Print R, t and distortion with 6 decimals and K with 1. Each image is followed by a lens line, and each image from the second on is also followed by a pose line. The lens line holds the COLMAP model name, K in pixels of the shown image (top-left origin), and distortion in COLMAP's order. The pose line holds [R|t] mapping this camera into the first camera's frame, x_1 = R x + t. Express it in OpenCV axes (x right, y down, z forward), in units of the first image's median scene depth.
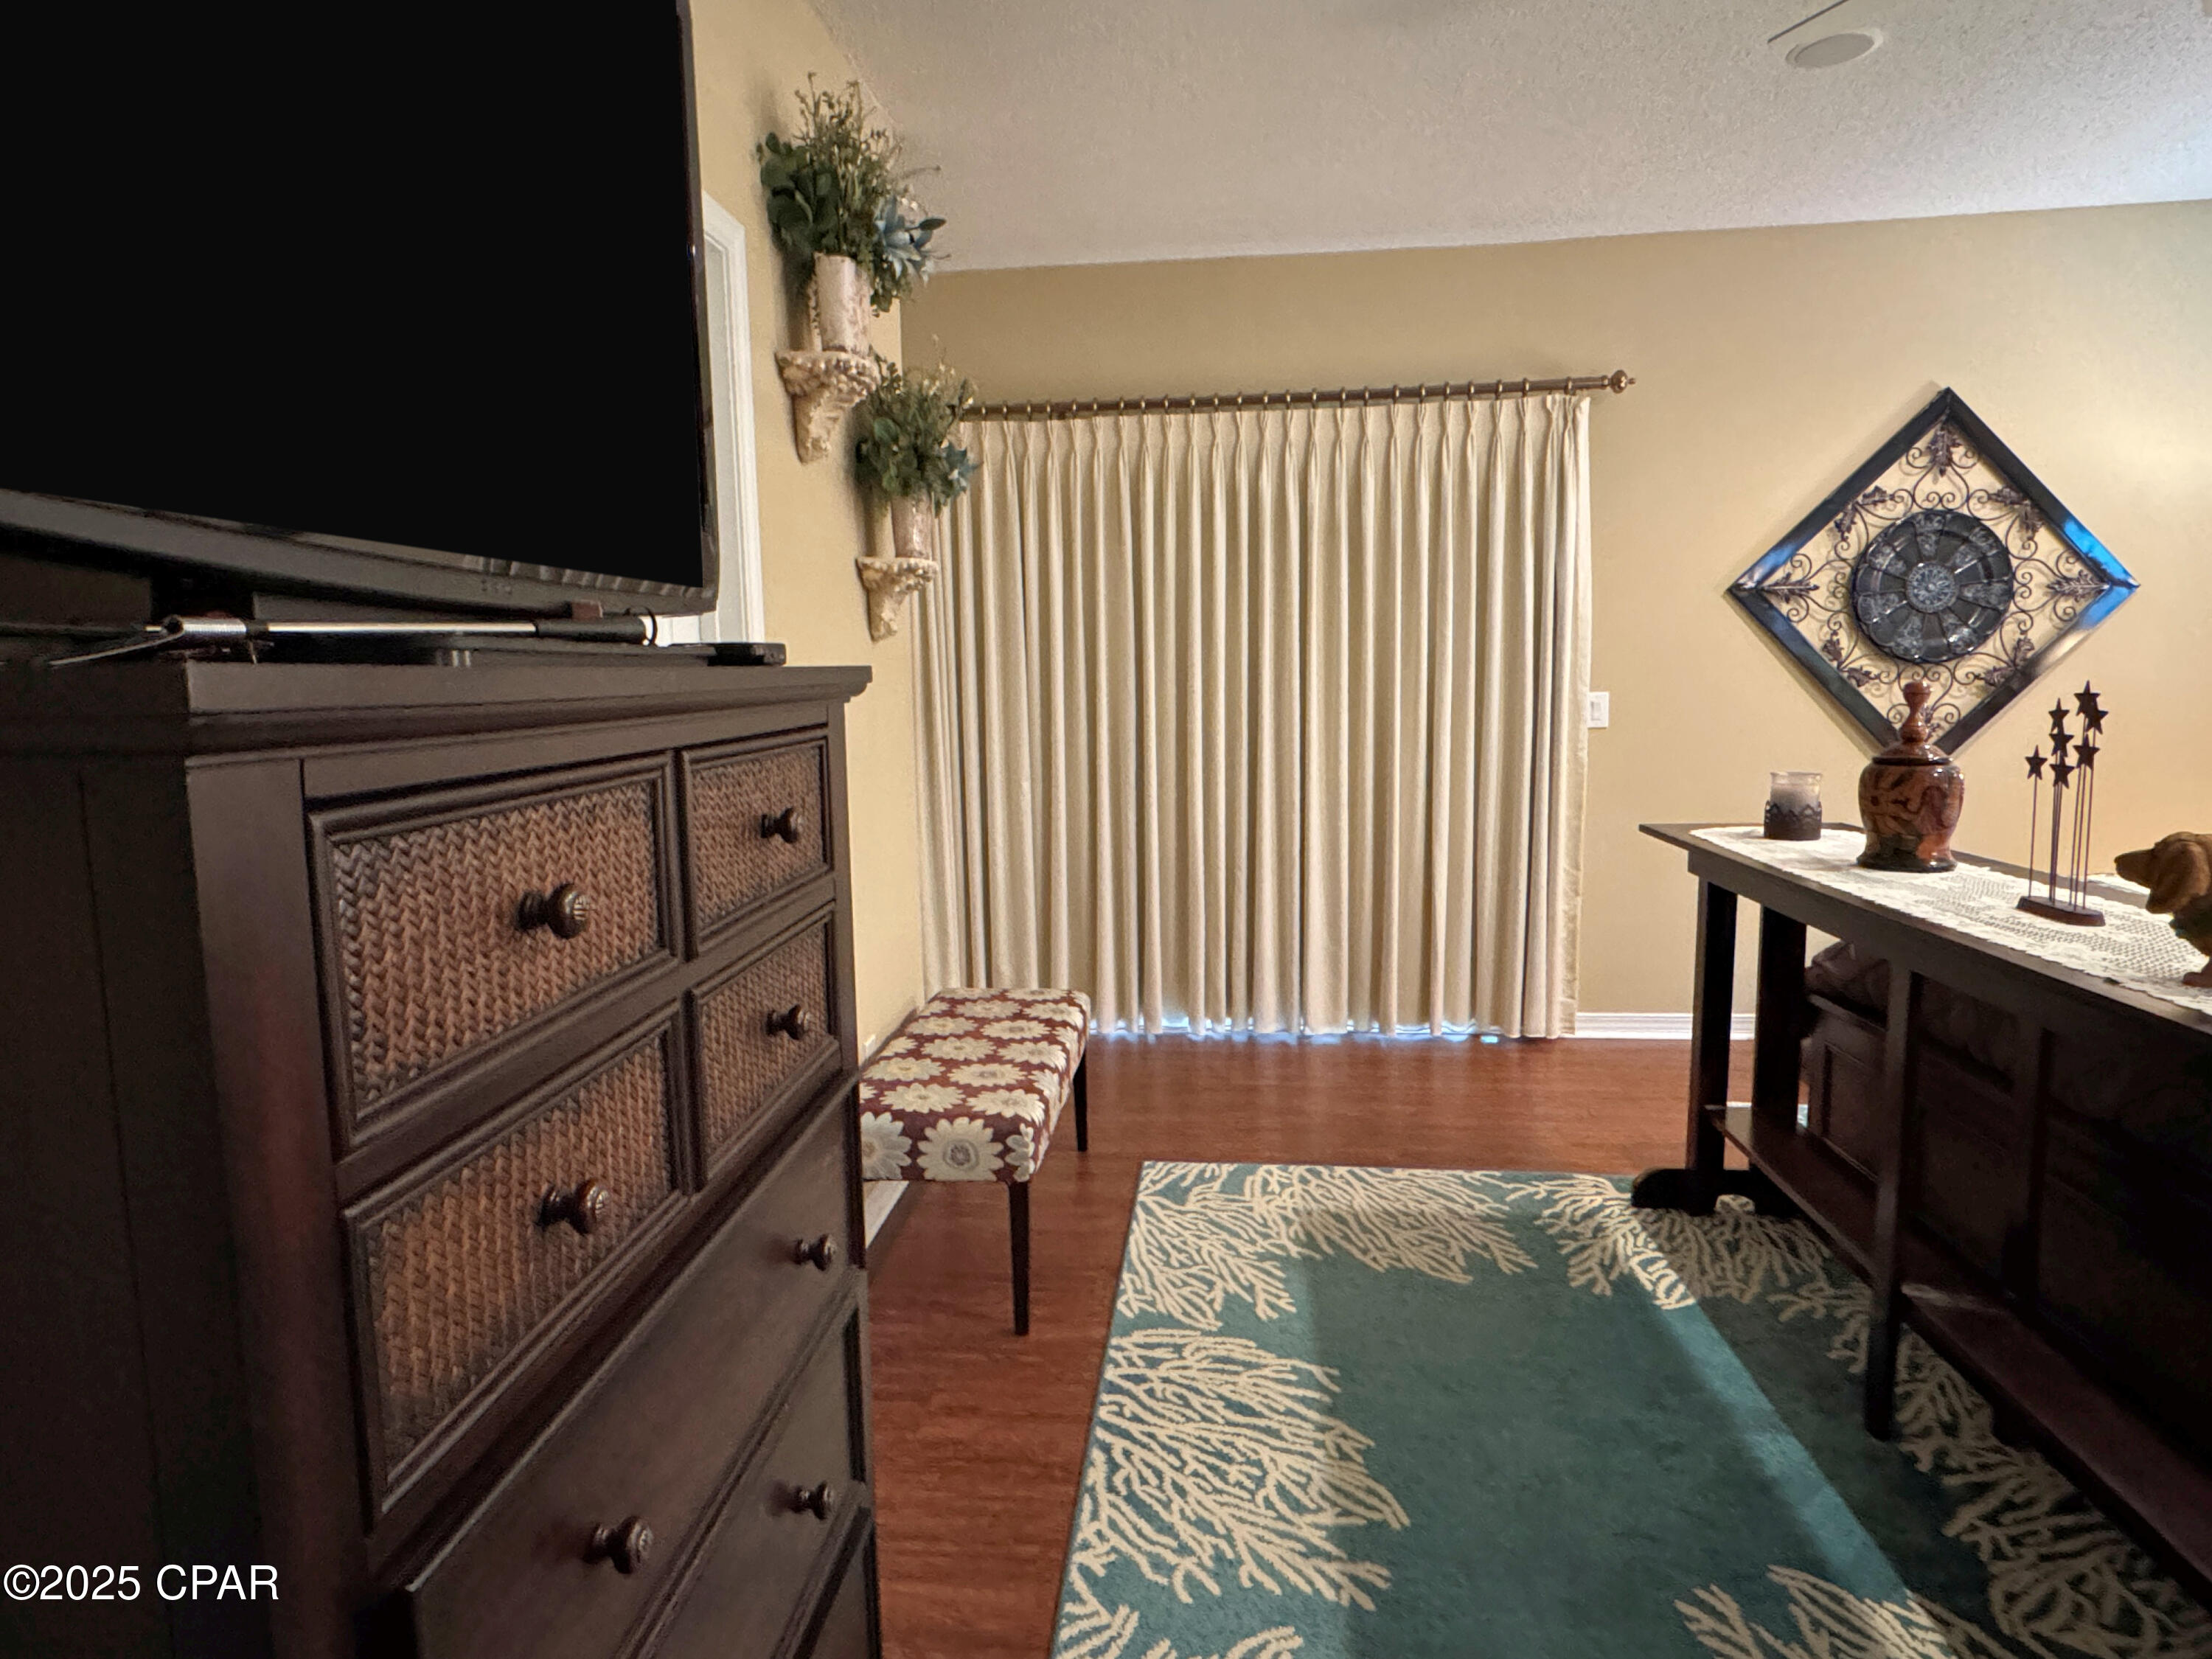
lens RADIAL K [[1296.3, 0, 1104.0], [0, 1296.3, 828.8], [0, 0, 1]] dist [-0.001950, -0.001970]
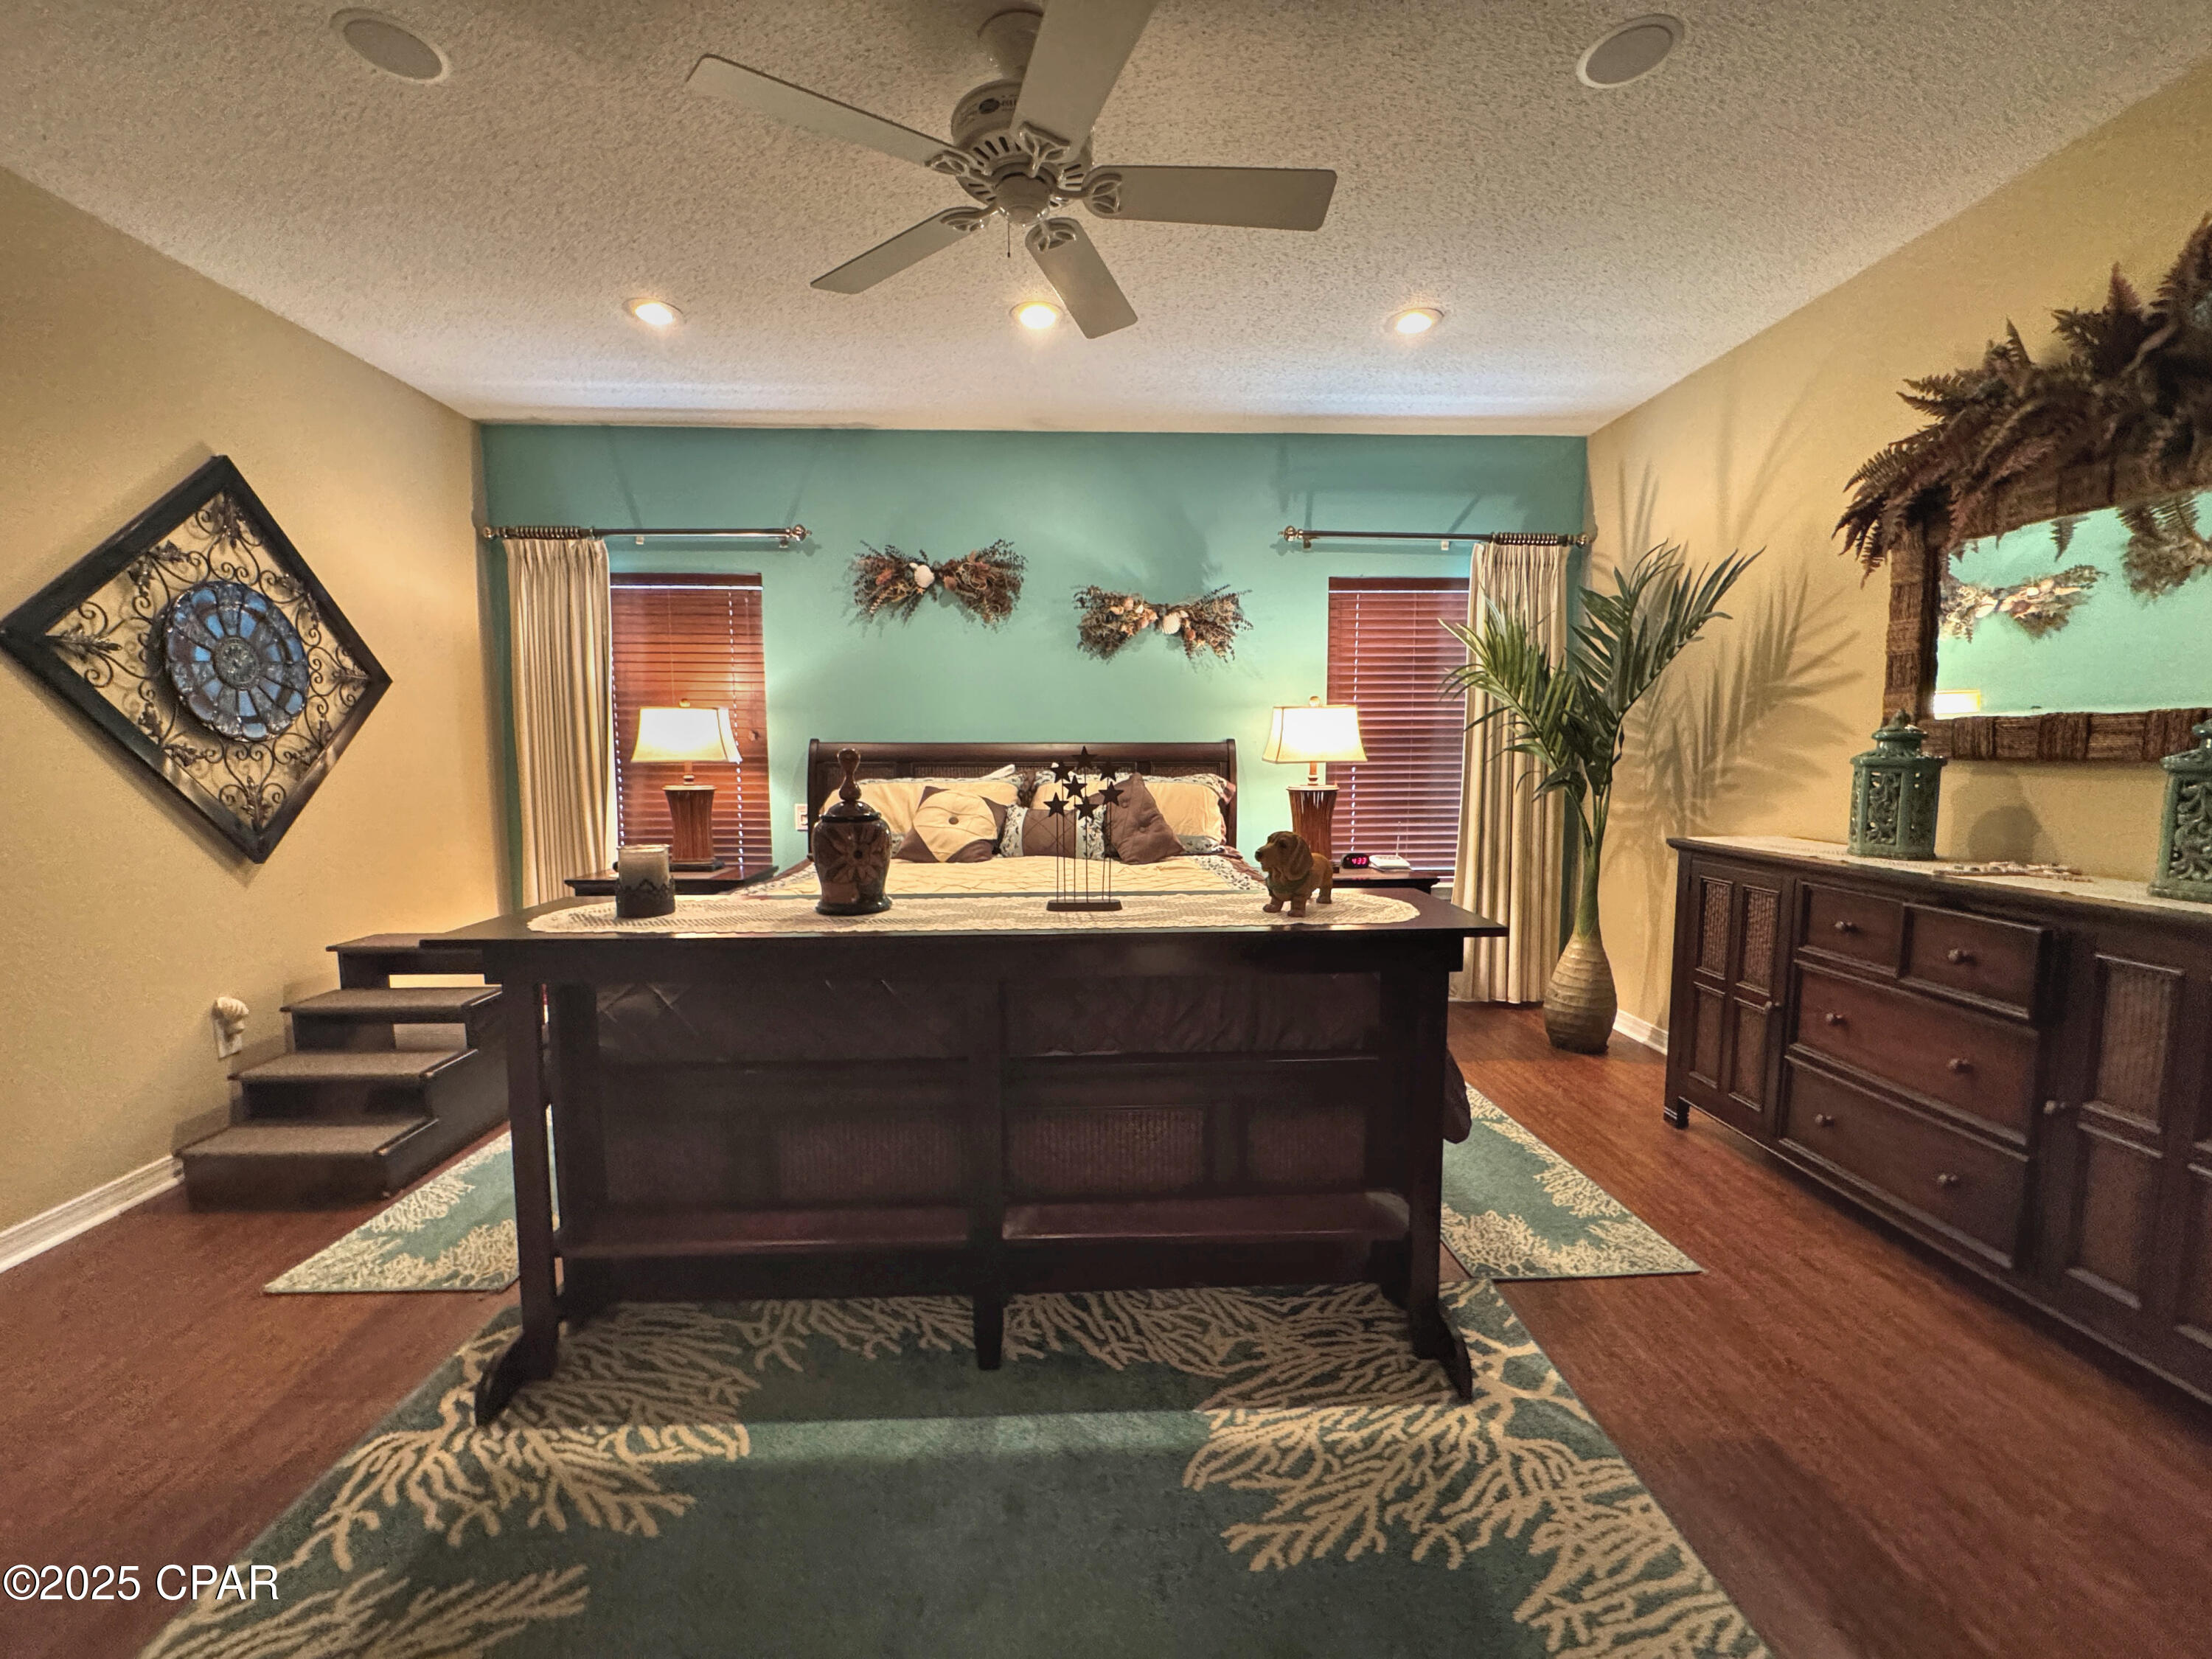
lens RADIAL K [[879.6, 0, 1105.8], [0, 879.6, 828.1], [0, 0, 1]] dist [-0.003193, -0.000044]
pose [[-0.131873, -0.068273, 0.988913, -0.094791], [0.124745, 0.988551, 0.084883, -0.041364], [-0.983386, 0.134555, -0.121846, 0.469203]]
